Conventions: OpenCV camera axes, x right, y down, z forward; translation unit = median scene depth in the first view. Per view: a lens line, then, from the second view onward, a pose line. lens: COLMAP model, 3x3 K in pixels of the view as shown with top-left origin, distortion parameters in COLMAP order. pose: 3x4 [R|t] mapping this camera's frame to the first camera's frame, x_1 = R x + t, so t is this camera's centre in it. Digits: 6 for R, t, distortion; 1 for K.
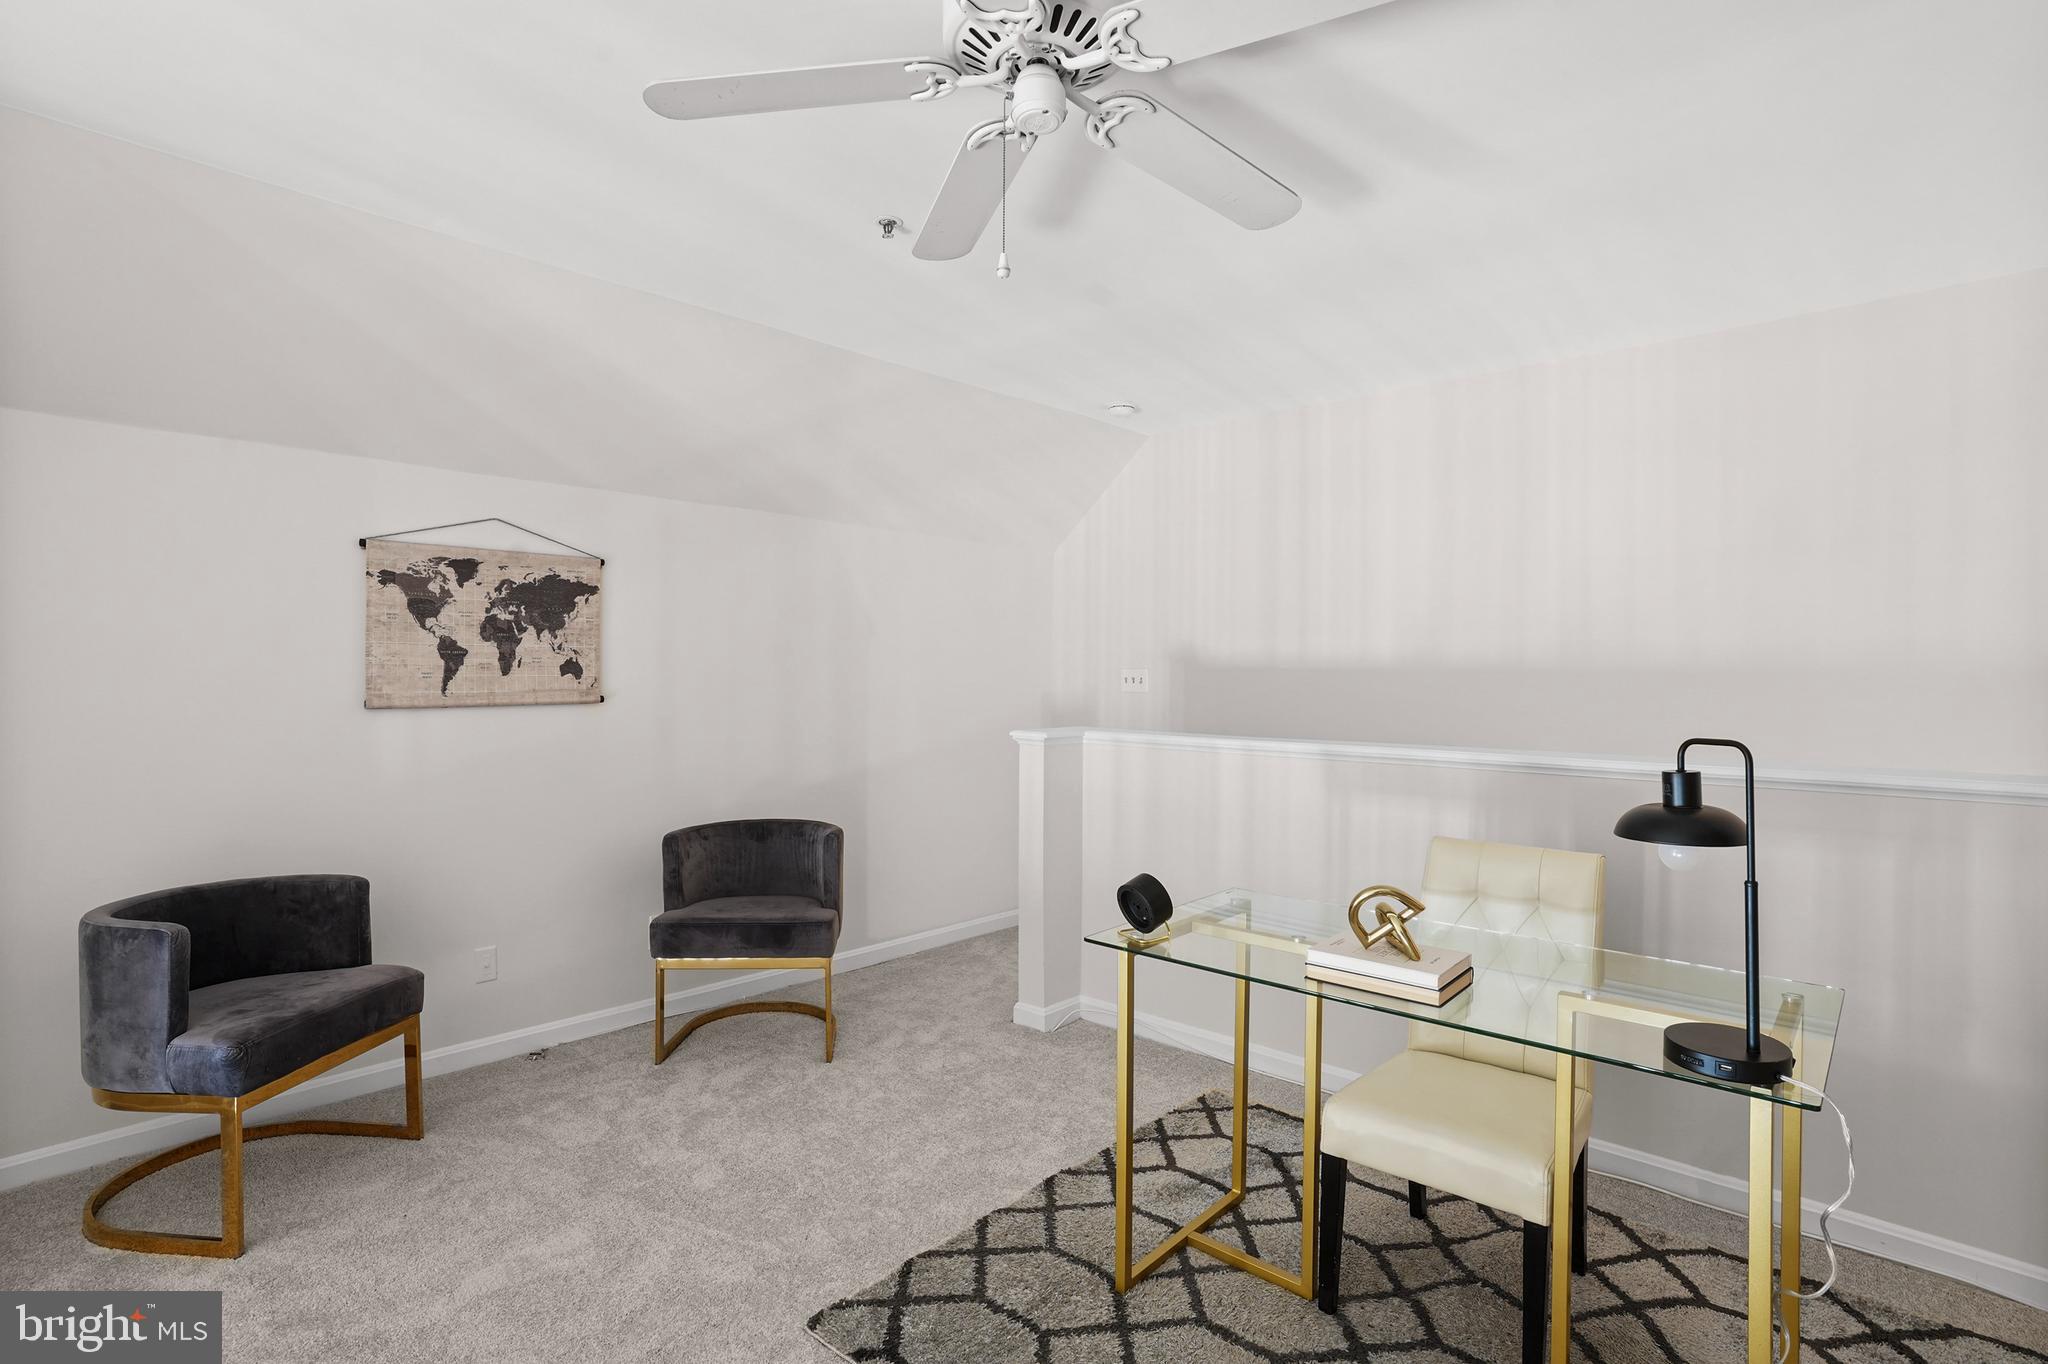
lens RADIAL K [[1023.7, 0, 1024.0], [0, 1023.7, 682.0], [0, 0, 1]] dist [-0.048488, 0.030793]
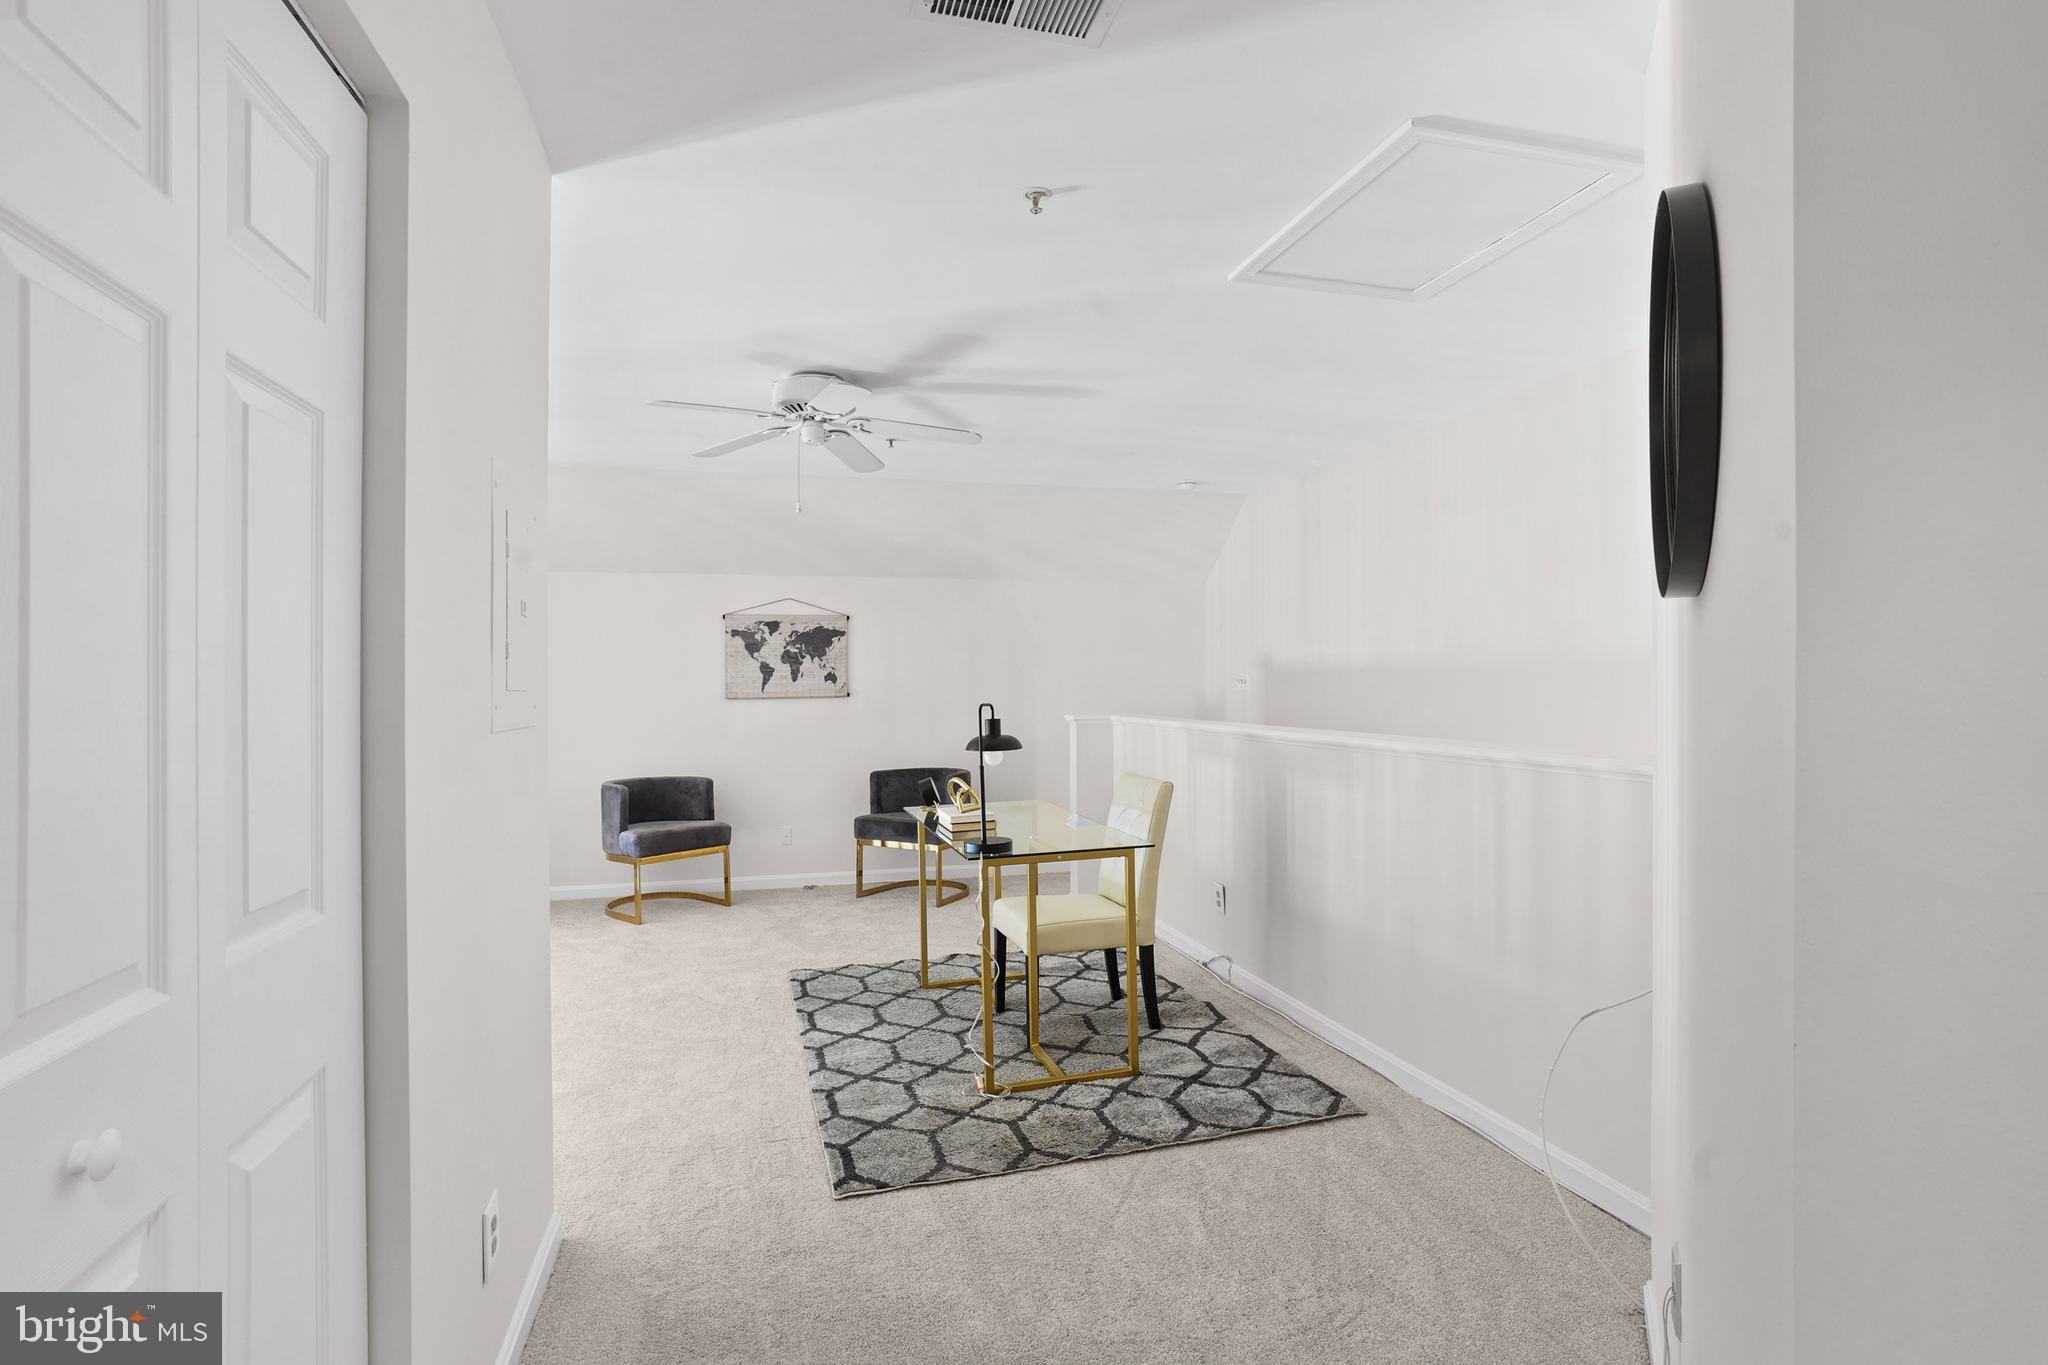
lens RADIAL K [[1023.7, 0, 1024.0], [0, 1023.7, 682.5], [0, 0, 1]] dist [-0.048488, 0.030793]
pose [[0.850193, -0.008190, -0.526407, 0.871720], [0.006279, 0.999966, -0.005418, 0.007949], [0.526433, 0.001301, 0.850215, -0.393739]]
